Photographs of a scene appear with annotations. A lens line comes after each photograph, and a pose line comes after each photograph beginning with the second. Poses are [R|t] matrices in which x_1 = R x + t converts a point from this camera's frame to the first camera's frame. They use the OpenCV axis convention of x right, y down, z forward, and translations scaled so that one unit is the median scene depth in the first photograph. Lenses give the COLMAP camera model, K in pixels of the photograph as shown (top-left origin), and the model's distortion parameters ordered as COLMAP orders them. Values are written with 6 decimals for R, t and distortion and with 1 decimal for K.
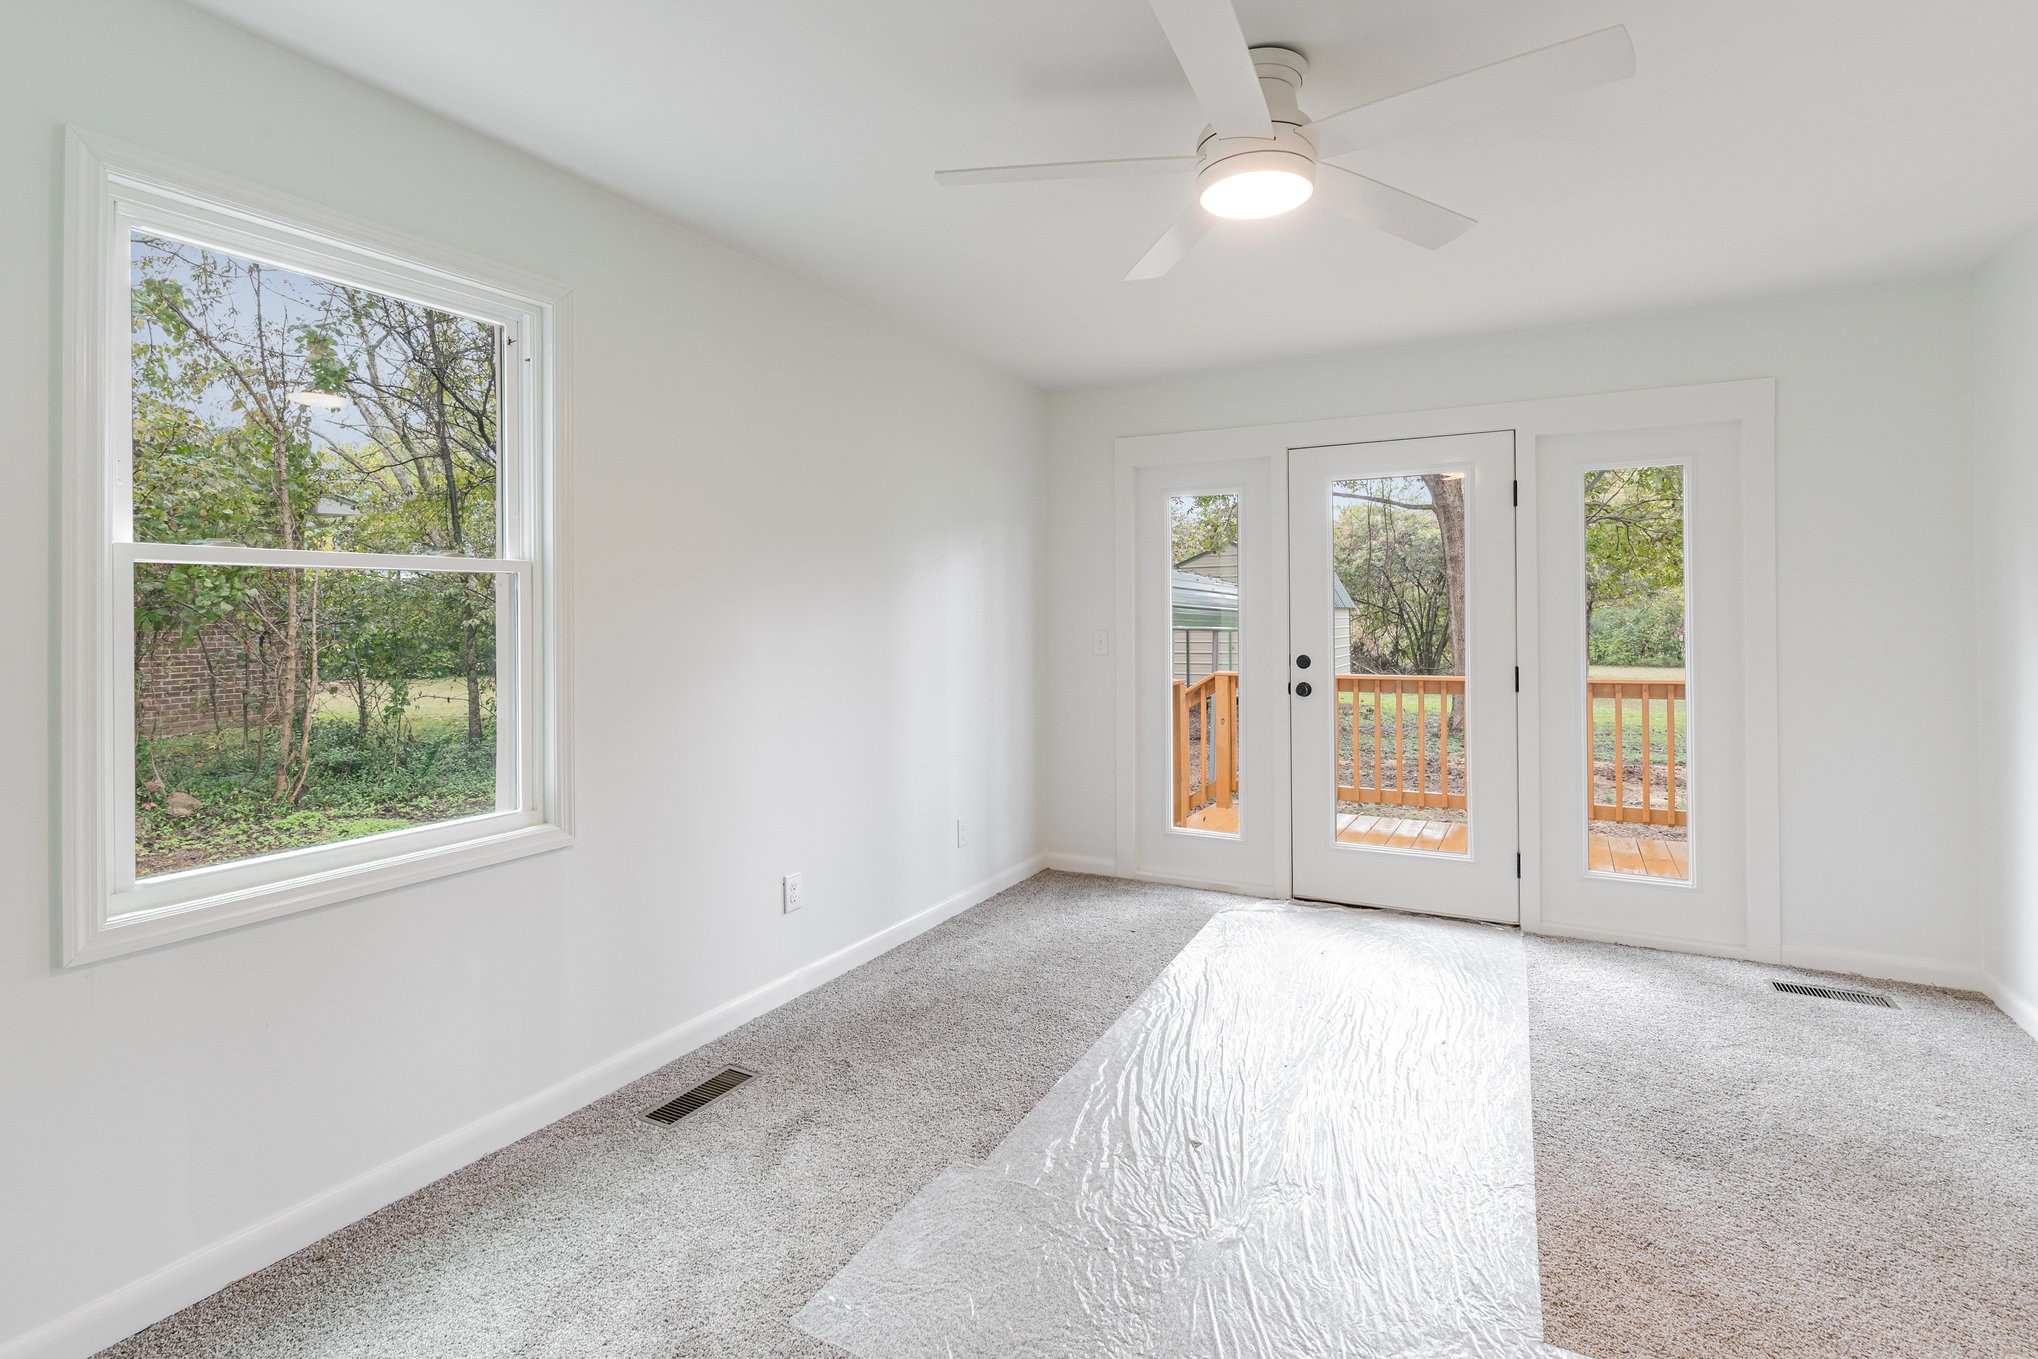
lens RADIAL K [[1004.5, 0, 1011.3], [0, 1004.5, 655.6], [0, 0, 1]] dist [-0.000856, -0.000530]
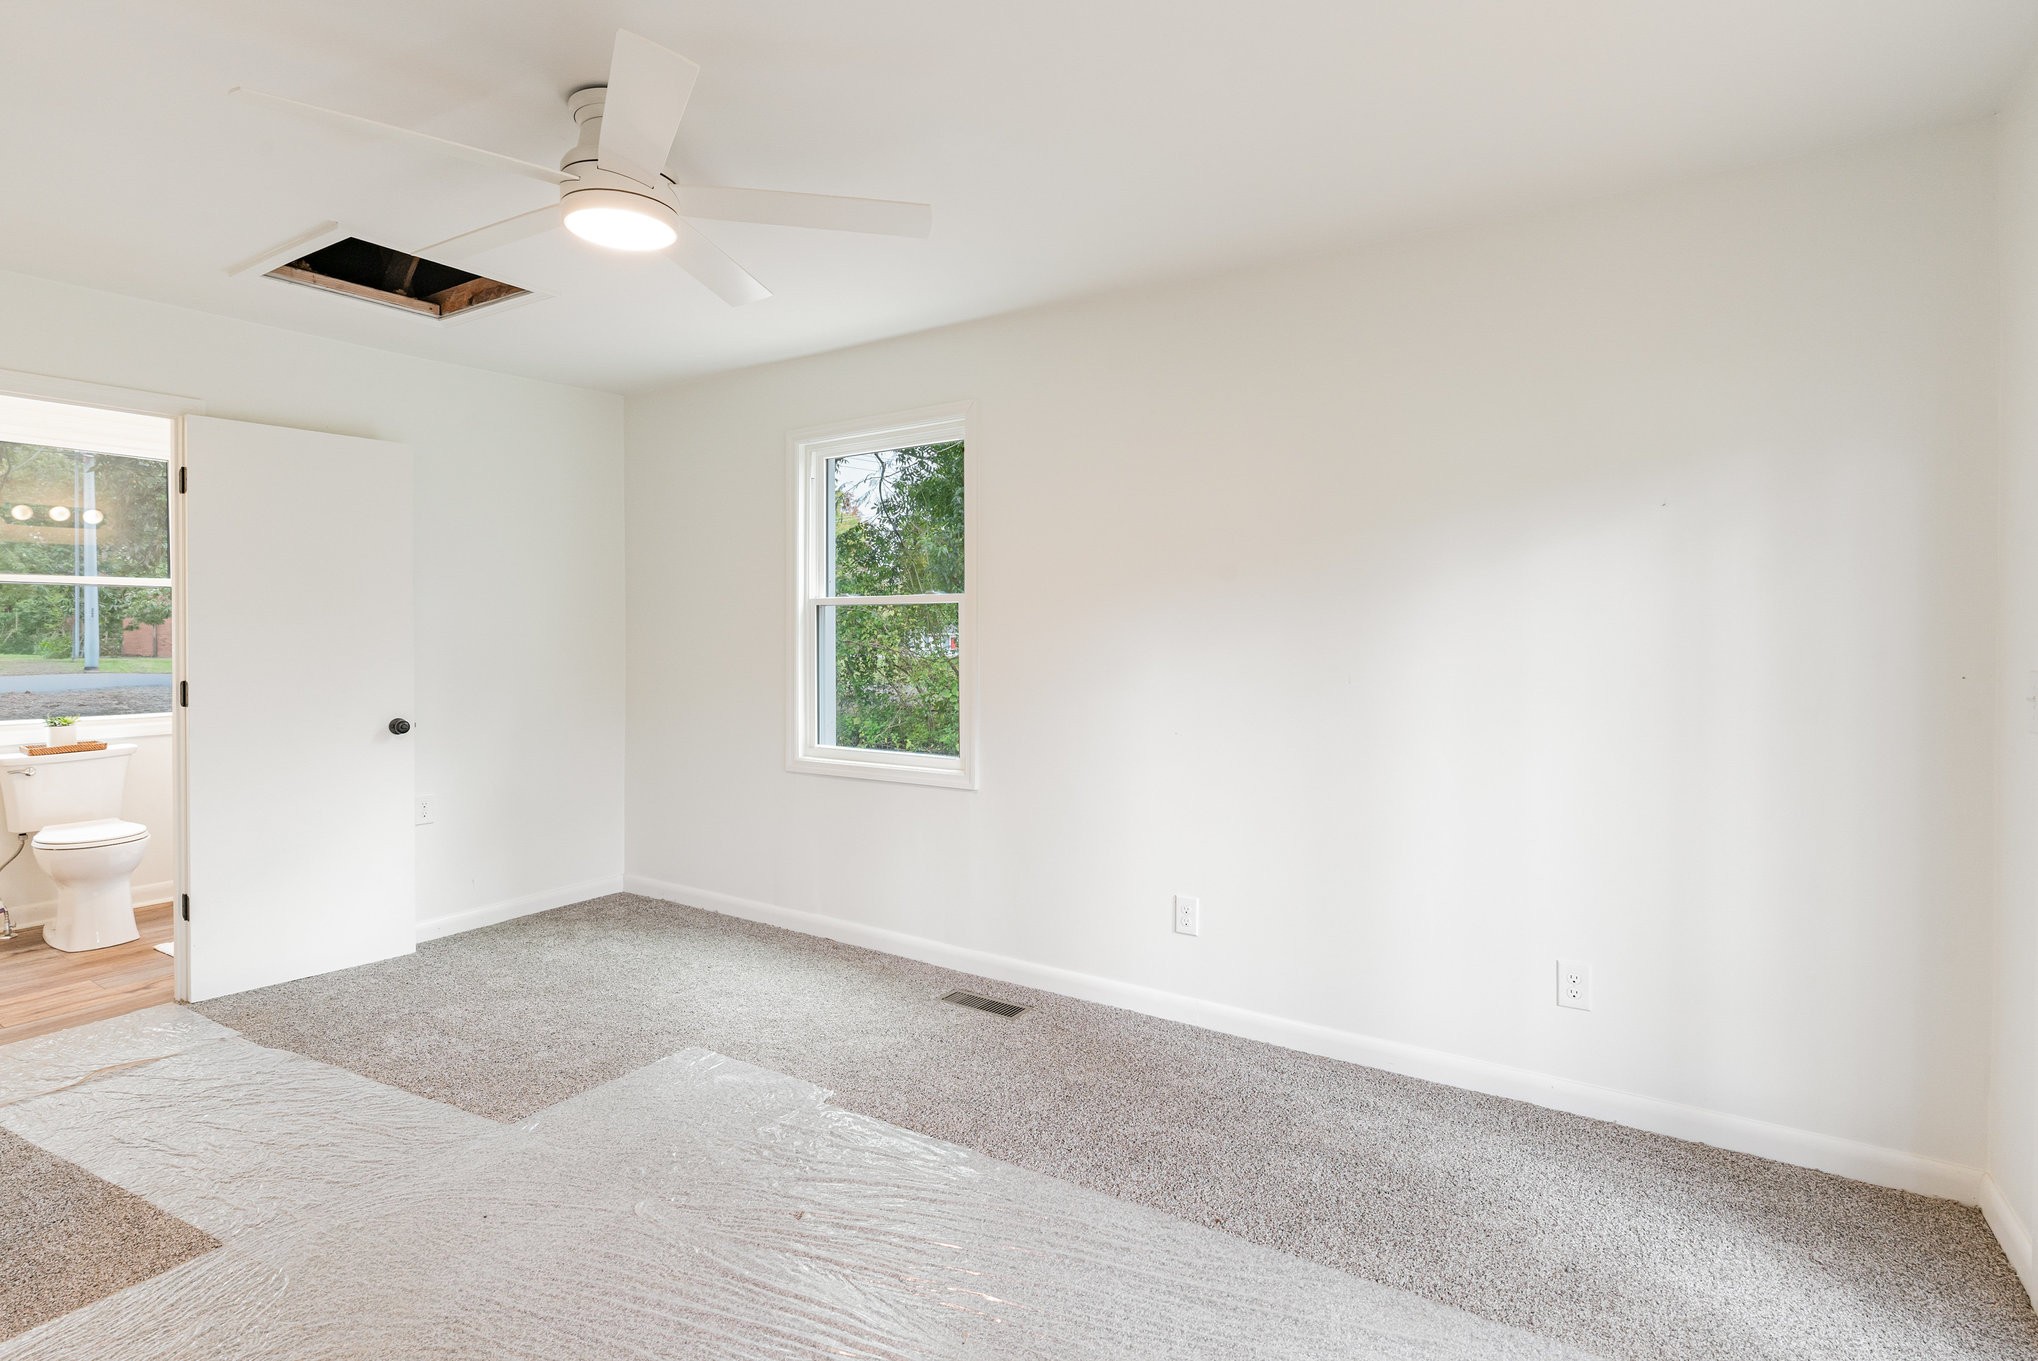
lens RADIAL K [[1004.5, 0, 1011.3], [0, 1004.5, 656.6], [0, 0, 1]] dist [-0.000856, -0.000530]
pose [[-0.090862, 0.023495, -0.995586, 1.053520], [-0.047814, 0.998466, 0.027927, -0.051114], [0.994715, 0.050140, -0.089599, 1.236361]]
